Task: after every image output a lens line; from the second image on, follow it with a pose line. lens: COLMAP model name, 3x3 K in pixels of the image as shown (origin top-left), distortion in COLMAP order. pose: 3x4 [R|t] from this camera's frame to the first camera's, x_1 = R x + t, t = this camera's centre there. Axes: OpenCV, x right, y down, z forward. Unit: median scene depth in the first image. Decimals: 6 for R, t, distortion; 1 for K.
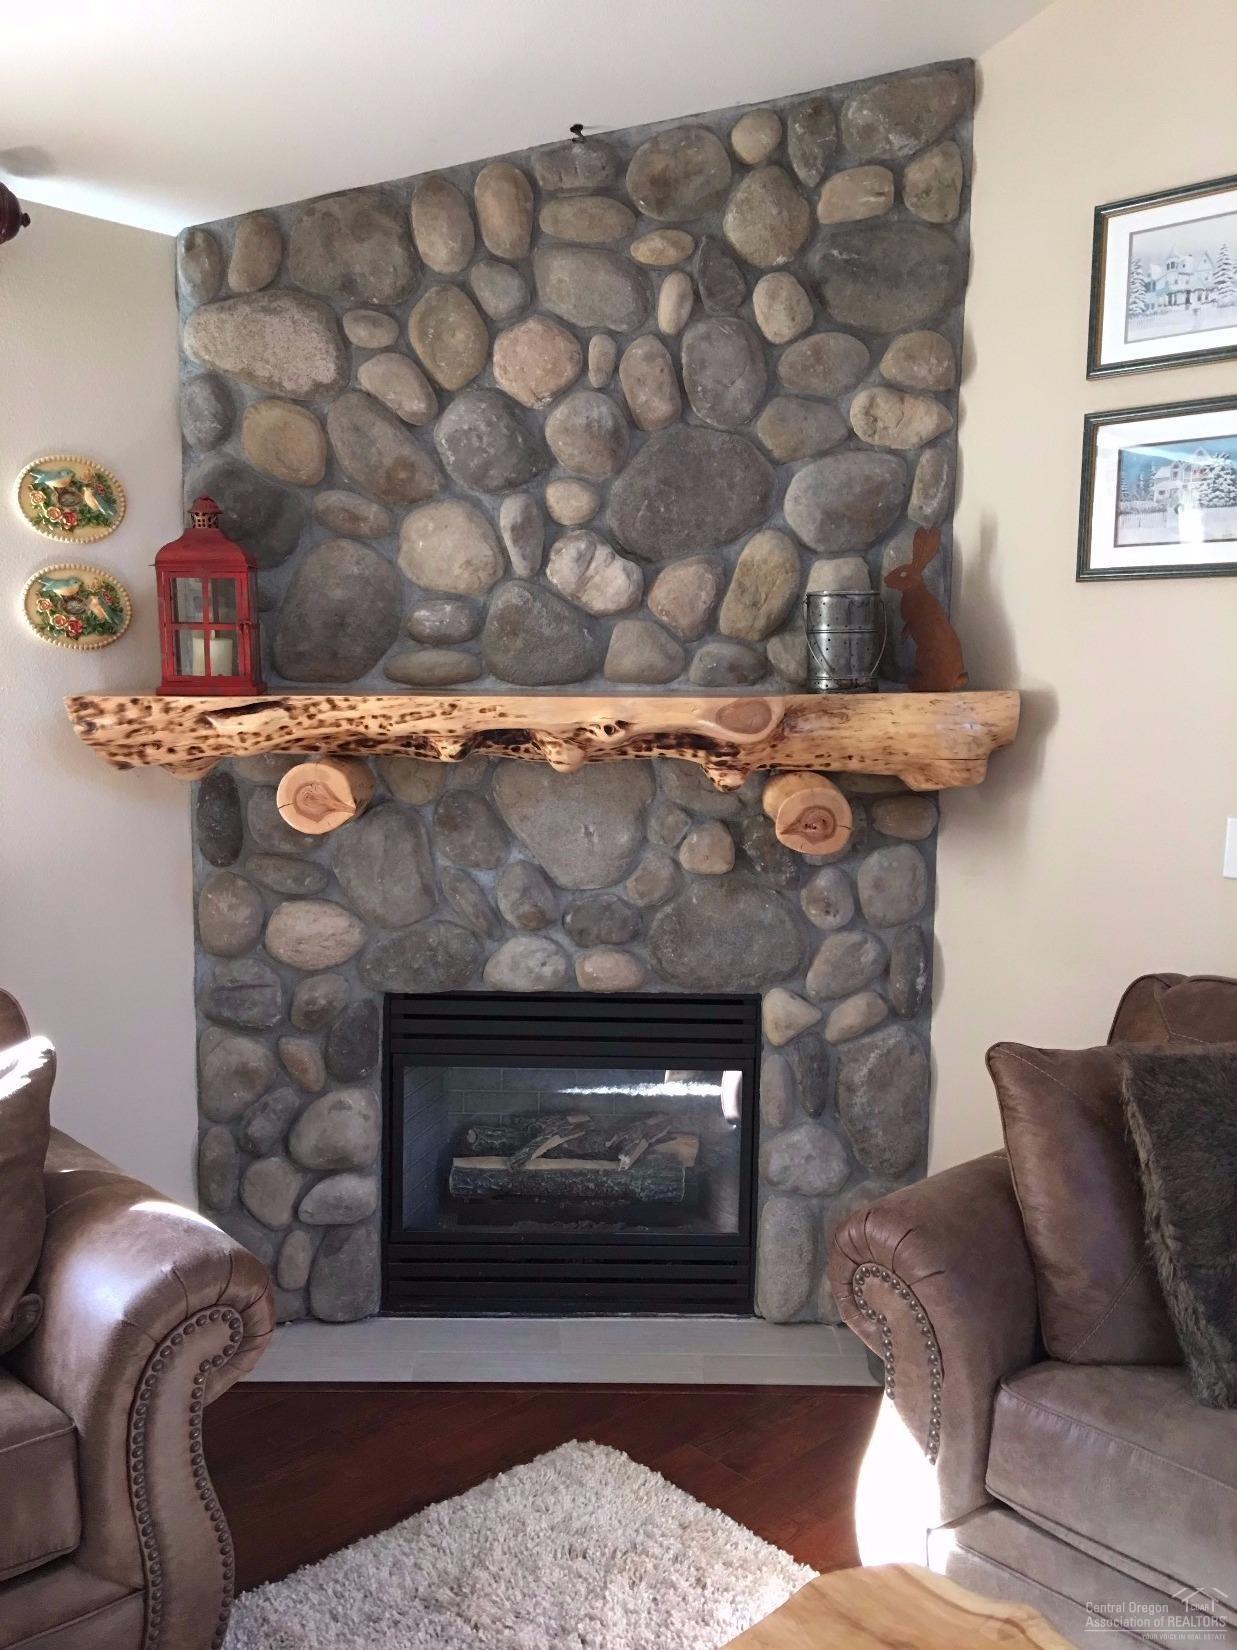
lens RADIAL K [[1391.1, 0, 618.5], [0, 1391.1, 818.3], [0, 0, 1]] dist [0.054418, -0.084824]
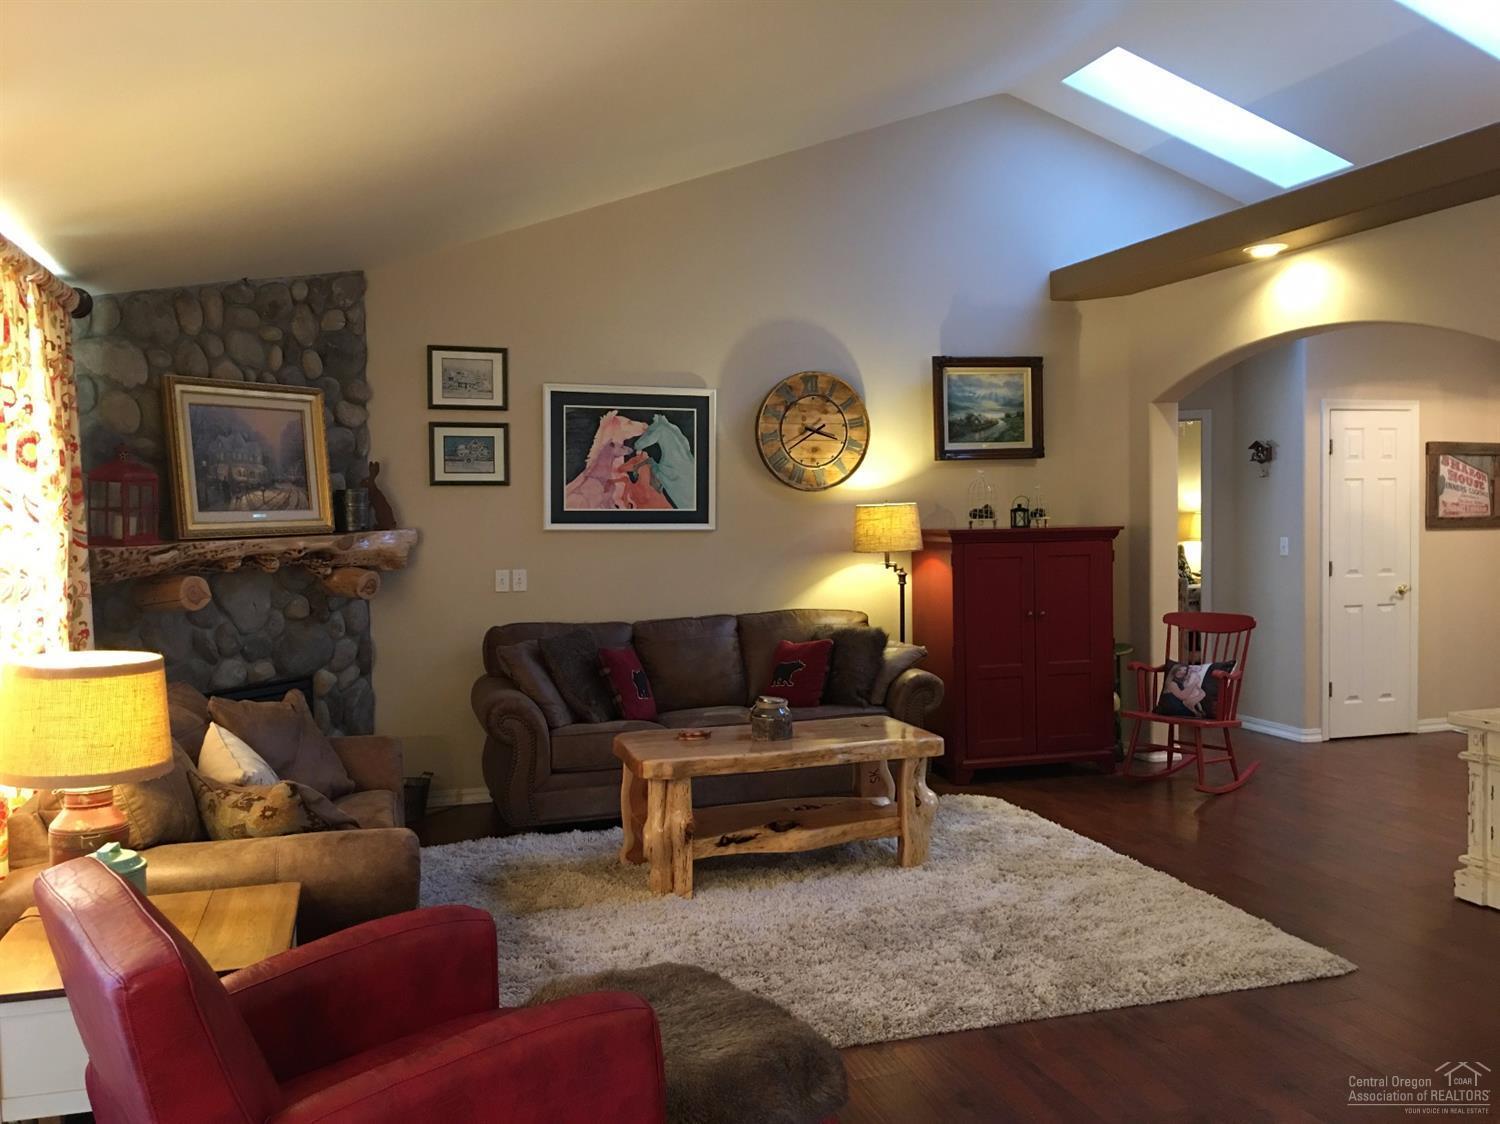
lens RADIAL K [[1264.7, 0, 724.2], [0, 1264.7, 534.9], [0, 0, 1]] dist [0.054418, -0.084824]
pose [[0.447959, -0.038327, 0.893232, -1.453716], [0.111382, 0.993690, -0.013221, 0.011256], [-0.887089, 0.105412, 0.449401, -0.494663]]
